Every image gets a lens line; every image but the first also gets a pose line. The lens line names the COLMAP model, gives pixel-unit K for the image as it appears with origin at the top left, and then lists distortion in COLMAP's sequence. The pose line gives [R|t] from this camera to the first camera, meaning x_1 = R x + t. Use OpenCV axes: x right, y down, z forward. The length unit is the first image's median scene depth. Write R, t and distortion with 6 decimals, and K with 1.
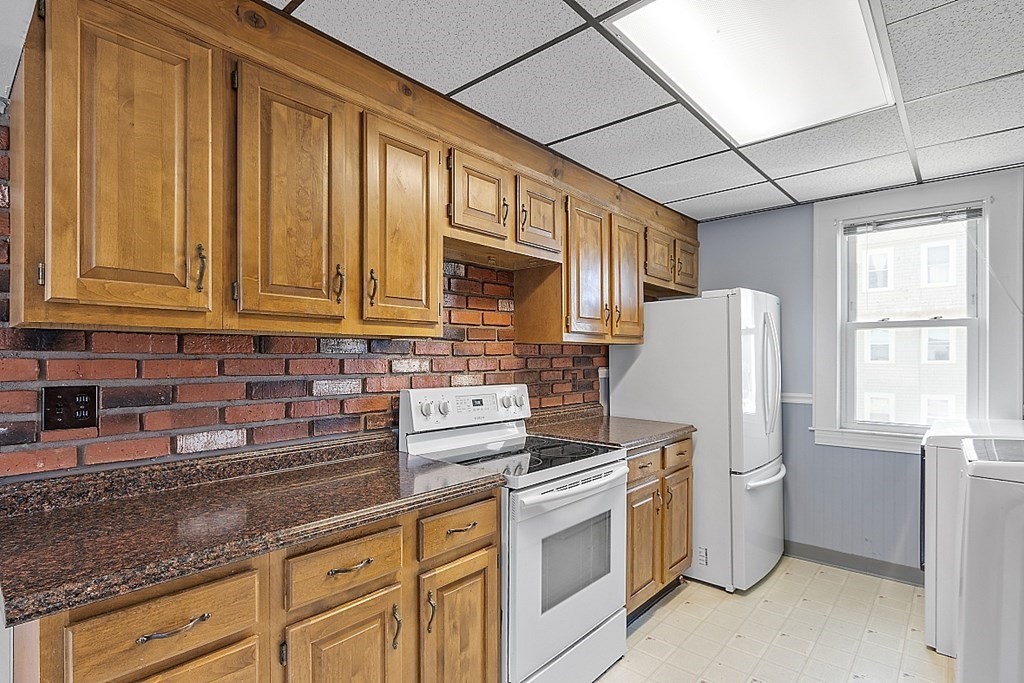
lens RADIAL K [[503.1, 0, 515.3], [0, 503.1, 355.2], [0, 0, 1]] dist [-0.000846, 0.001197]
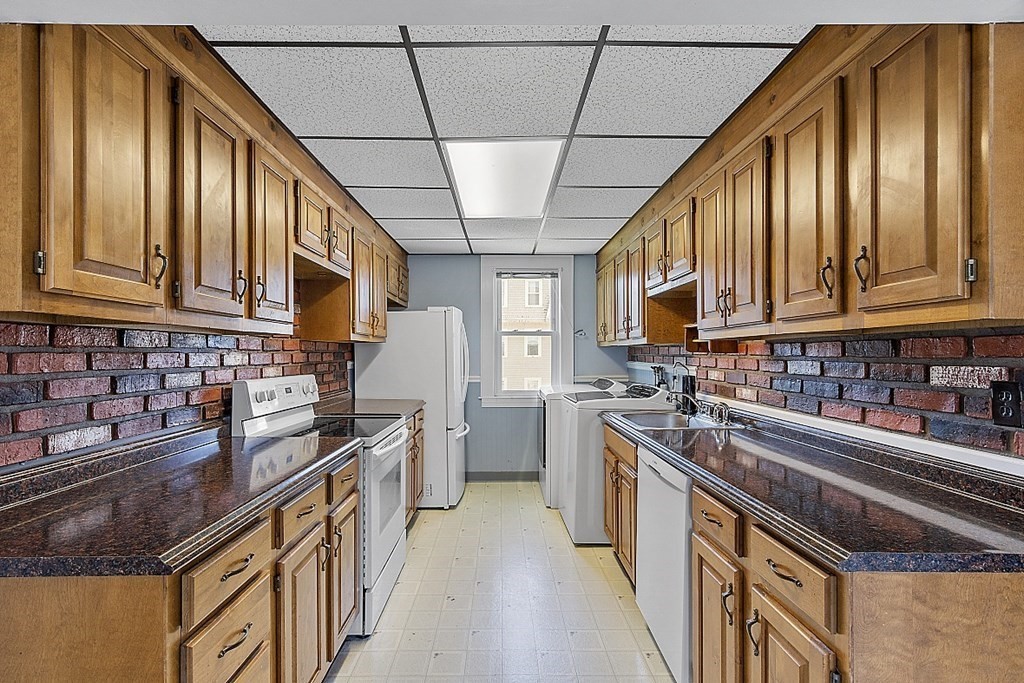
lens RADIAL K [[453.1, 0, 502.2], [0, 453.1, 352.0], [0, 0, 1]] dist [0.000282, -0.001353]
pose [[0.733711, 0.000682, 0.679462, -0.426094], [0.000850, 0.999998, -0.001922, 0.006479], [-0.679462, 0.001987, 0.733708, -0.118868]]
